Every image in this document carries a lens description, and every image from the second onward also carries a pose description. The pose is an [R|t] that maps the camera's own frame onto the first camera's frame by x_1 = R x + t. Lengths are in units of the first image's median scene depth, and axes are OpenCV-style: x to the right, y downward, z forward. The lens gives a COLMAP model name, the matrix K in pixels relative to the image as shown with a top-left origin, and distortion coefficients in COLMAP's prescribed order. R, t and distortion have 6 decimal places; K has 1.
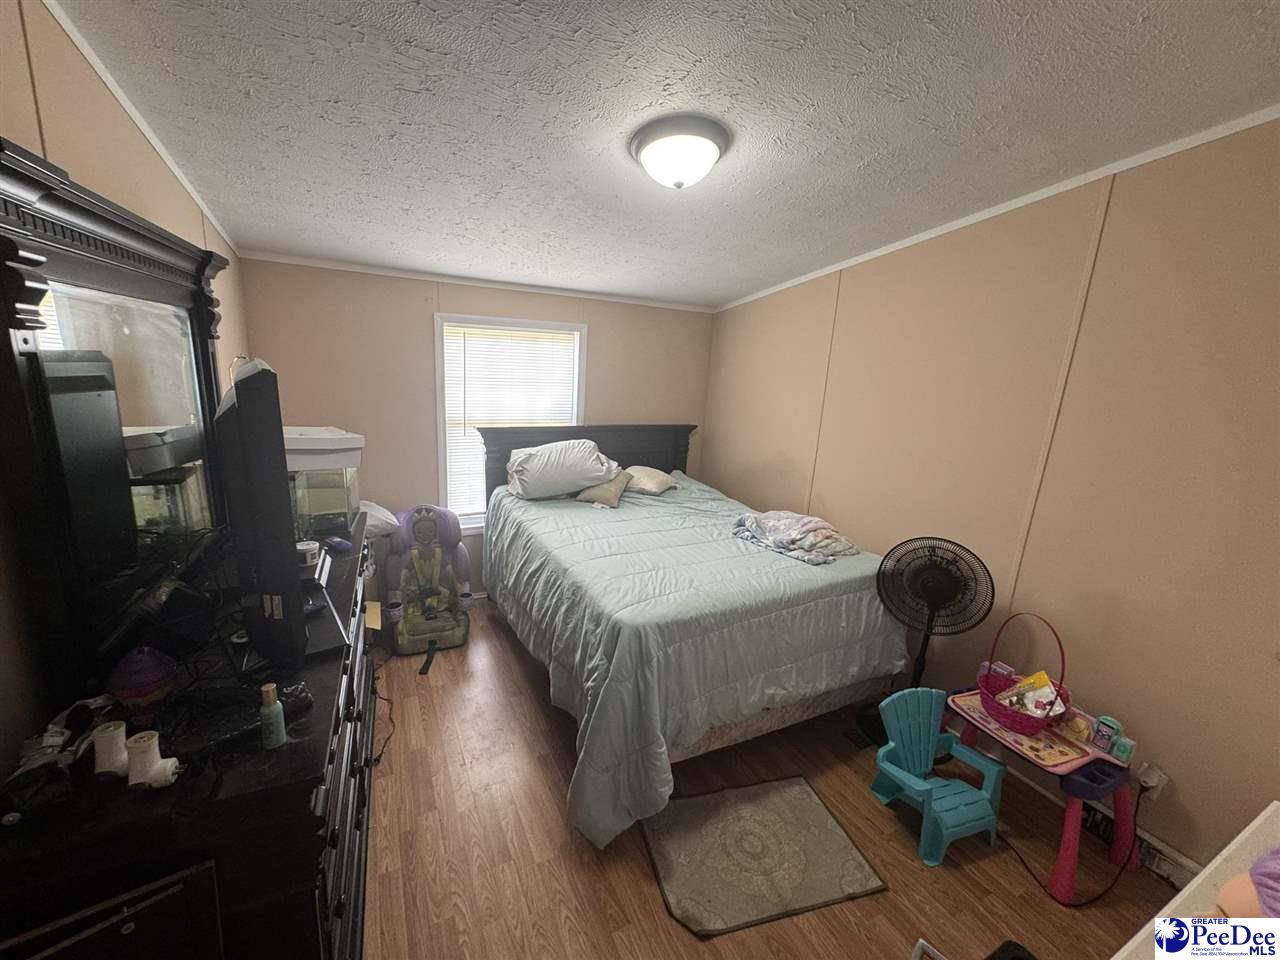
lens RADIAL K [[509.2, 0, 644.5], [0, 509.2, 479.3], [0, 0, 1]] dist [-0.005383, 0.000910]
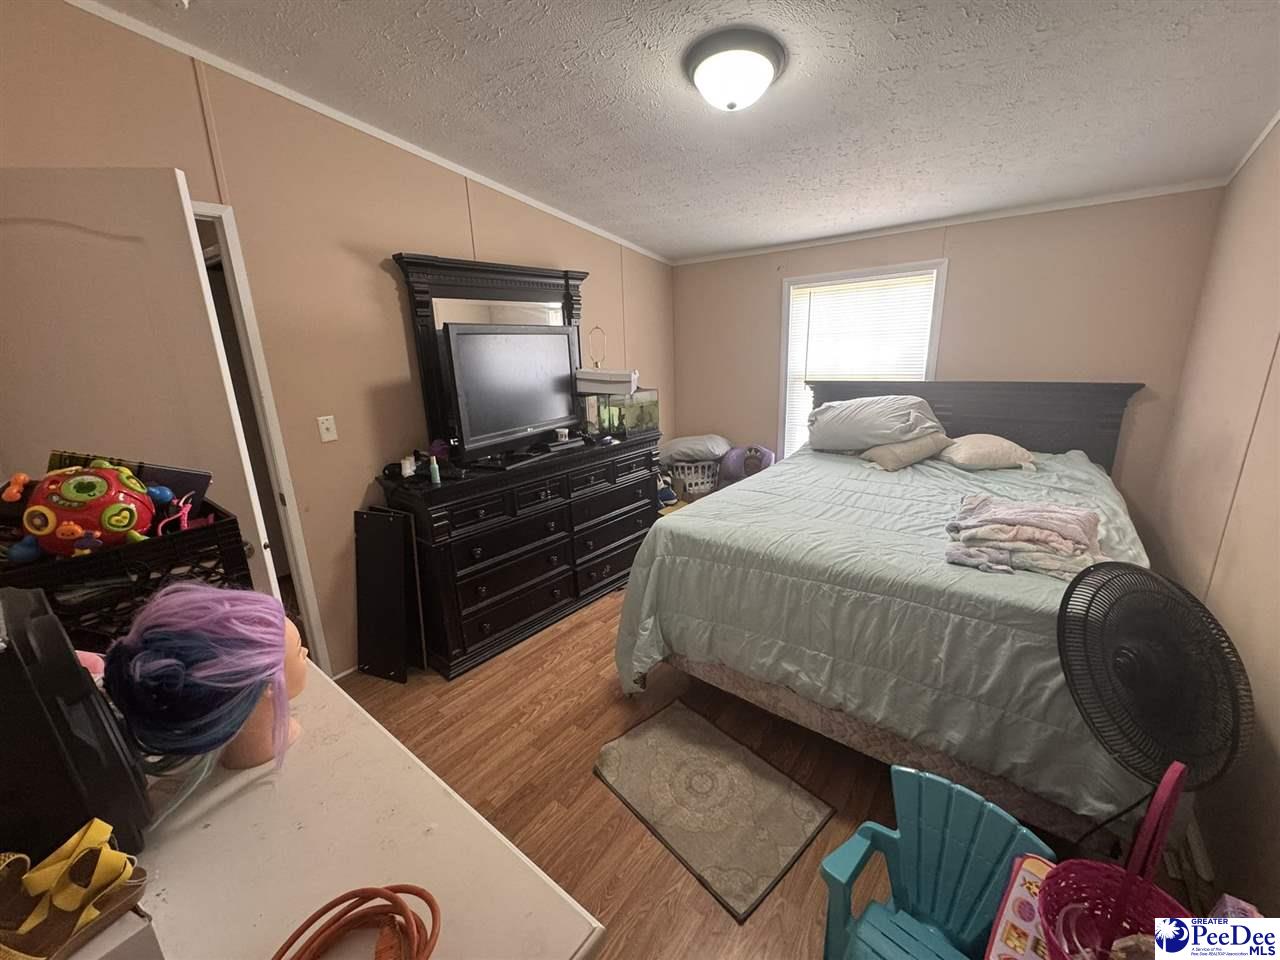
lens RADIAL K [[509.2, 0, 642.4], [0, 509.2, 480.4], [0, 0, 1]] dist [-0.005383, 0.000910]
pose [[0.420956, 0.165101, -0.891929, 0.735278], [-0.140431, 0.983303, 0.115737, 0.040837], [0.896145, 0.076534, 0.437113, 0.336136]]
